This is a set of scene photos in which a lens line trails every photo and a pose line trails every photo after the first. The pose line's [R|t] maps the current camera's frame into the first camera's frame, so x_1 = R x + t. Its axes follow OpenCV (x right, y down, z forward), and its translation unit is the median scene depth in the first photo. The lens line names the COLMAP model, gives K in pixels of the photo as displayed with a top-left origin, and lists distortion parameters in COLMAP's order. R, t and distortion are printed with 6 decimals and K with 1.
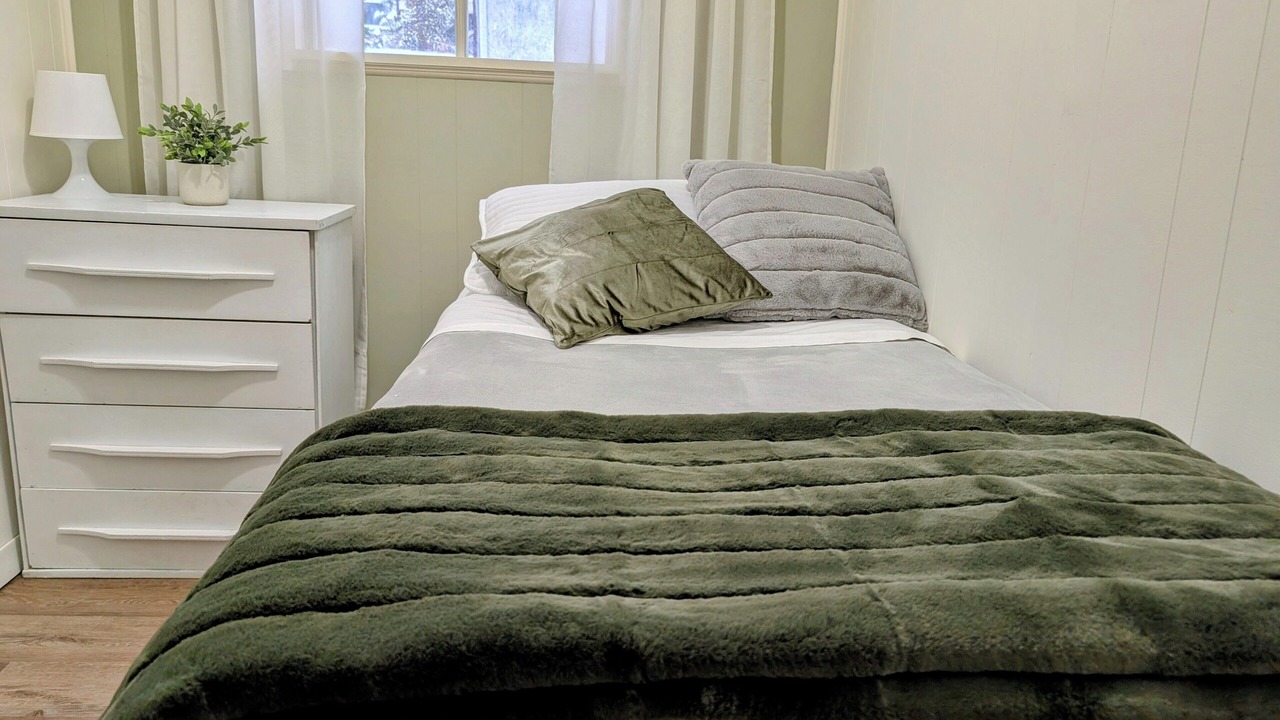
lens RADIAL K [[922.6, 0, 632.6], [0, 922.6, 366.6], [0, 0, 1]] dist [0.019152, -0.025786]
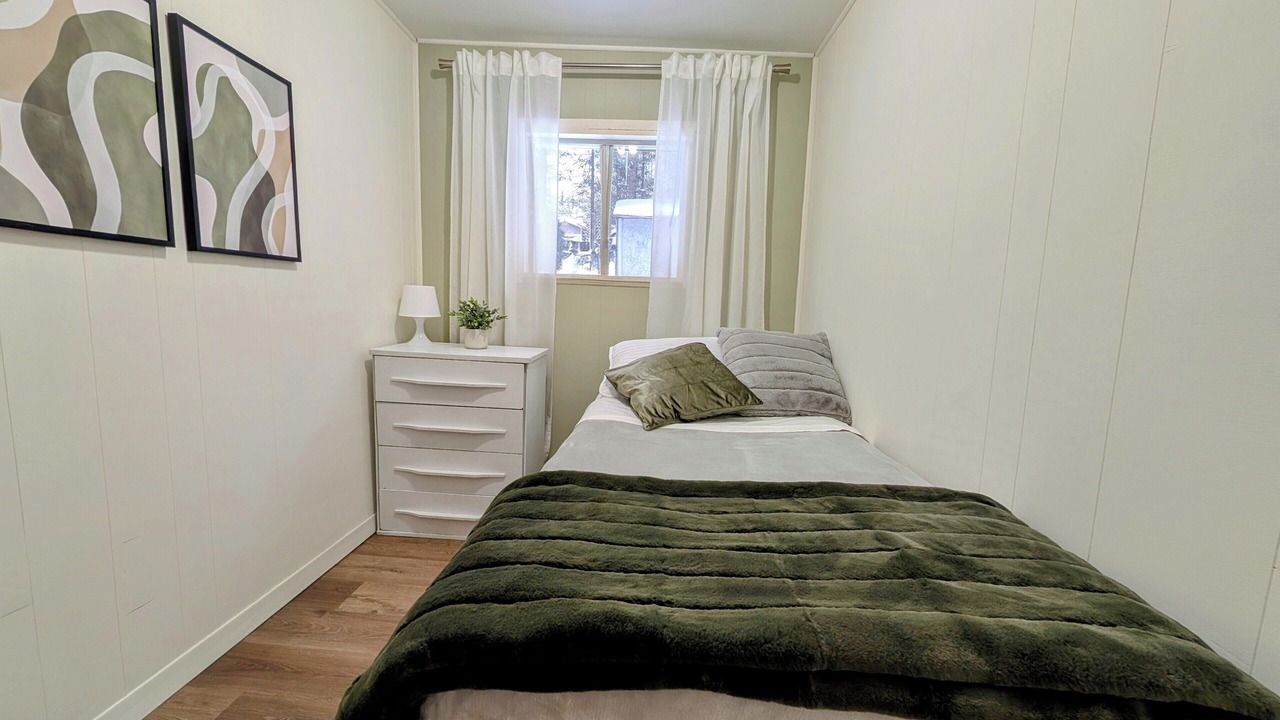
lens RADIAL K [[482.2, 0, 633.6], [0, 482.2, 364.1], [0, 0, 1]] dist [-0.000648, -0.000131]
pose [[0.991620, 0.011907, -0.128638, 0.019835], [-0.026813, 0.993029, -0.114777, -0.039332], [0.126375, 0.117264, 0.985027, 0.012346]]
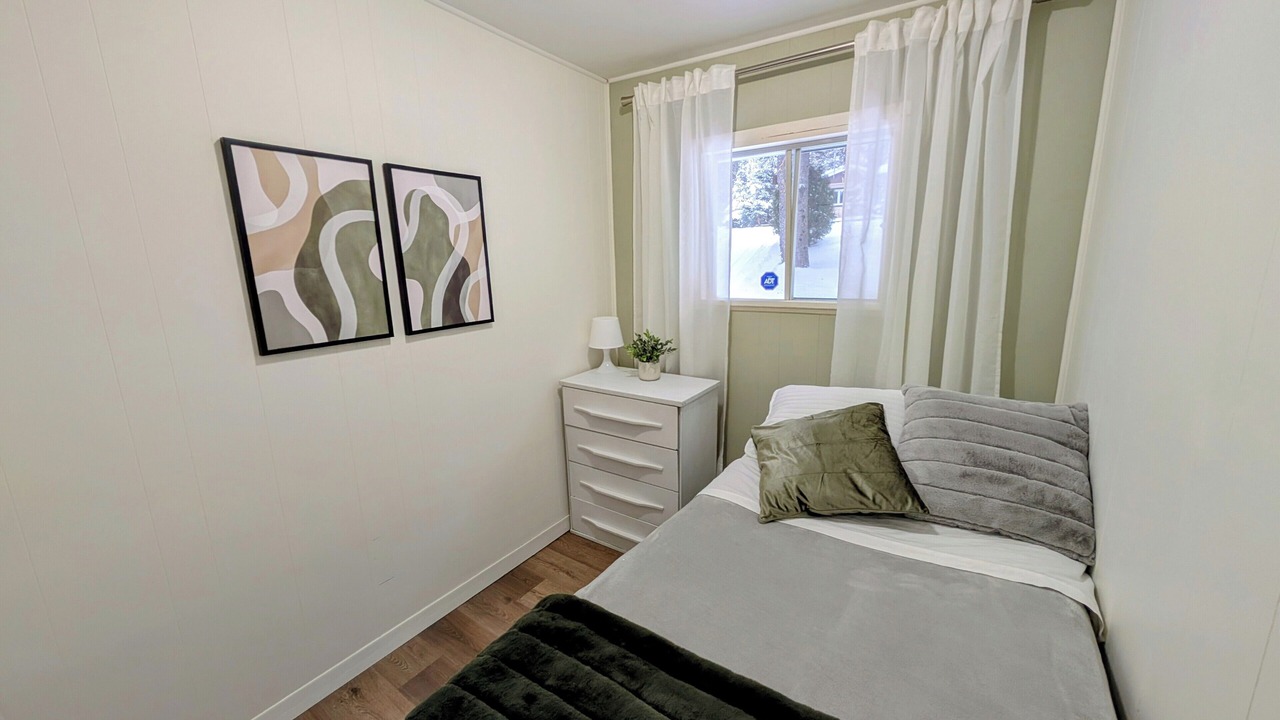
lens RADIAL K [[482.2, 0, 633.6], [0, 482.2, 364.1], [0, 0, 1]] dist [-0.000648, -0.000131]
pose [[0.774730, 0.074115, -0.627933, 0.260586], [-0.092378, 0.995718, 0.003551, -0.277287], [0.625507, 0.055256, 0.778259, 0.158628]]
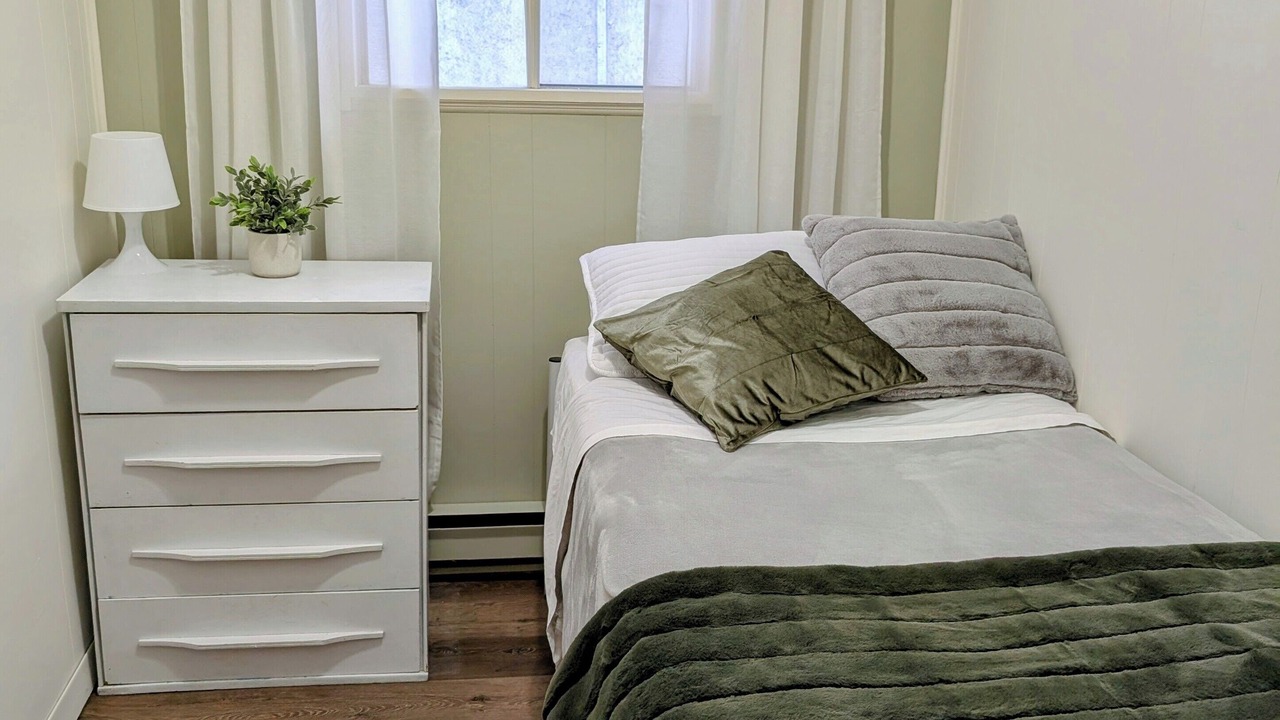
lens RADIAL K [[1224.0, 0, 640.0], [0, 1224.0, 360.0], [0, 0, 1]] dist [0.040865, -0.102423]
pose [[0.997871, -0.033820, 0.055765, -0.234450], [0.031916, 0.998888, 0.034695, -0.160884], [-0.056876, -0.032841, 0.997841, -0.286545]]
